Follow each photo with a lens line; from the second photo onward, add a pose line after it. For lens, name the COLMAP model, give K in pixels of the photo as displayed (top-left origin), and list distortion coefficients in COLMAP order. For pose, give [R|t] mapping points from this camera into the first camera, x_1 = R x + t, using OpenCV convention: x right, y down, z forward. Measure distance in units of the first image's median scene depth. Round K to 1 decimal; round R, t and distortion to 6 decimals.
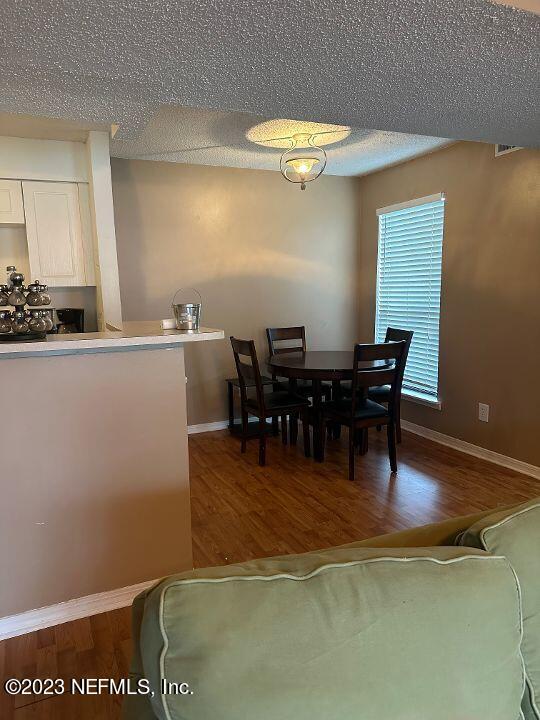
lens RADIAL K [[498.0, 0, 270.0], [0, 498.0, 360.0], [0, 0, 1]] dist [0.052624, -0.092691]
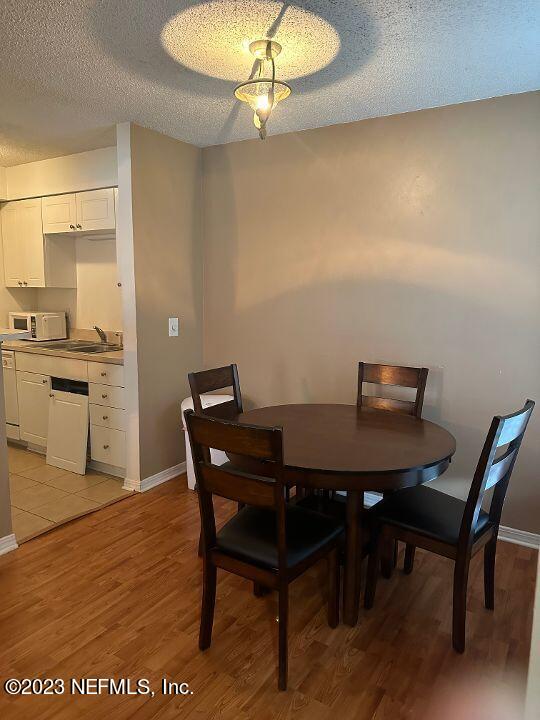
lens RADIAL K [[498.0, 0, 270.0], [0, 498.0, 360.0], [0, 0, 1]] dist [0.052624, -0.092691]
pose [[0.565654, 0.138213, -0.812978, 0.628241], [-0.142741, 0.987384, 0.068547, -0.128446], [0.812195, 0.077271, 0.578246, 0.728165]]
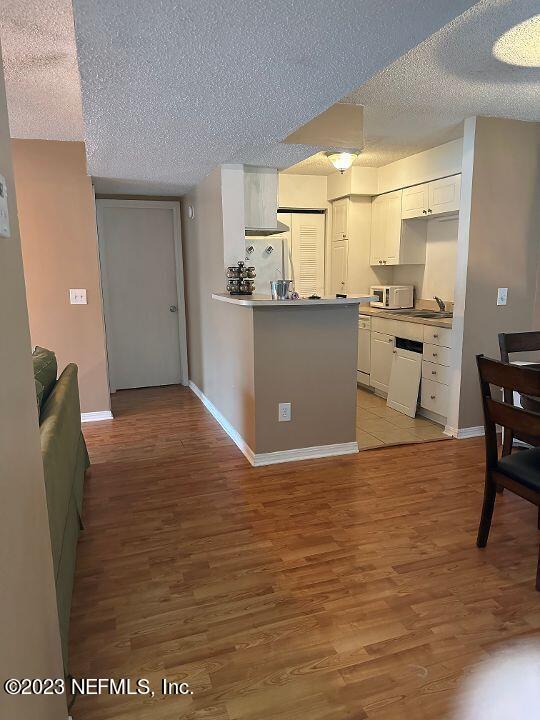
lens RADIAL K [[498.0, 0, 270.0], [0, 498.0, 360.0], [0, 0, 1]] dist [0.052624, -0.092691]
pose [[-0.084946, 0.197636, -0.976588, 0.844373], [-0.130626, 0.969462, 0.207556, -0.124520], [0.987786, 0.145198, -0.056536, 0.724871]]
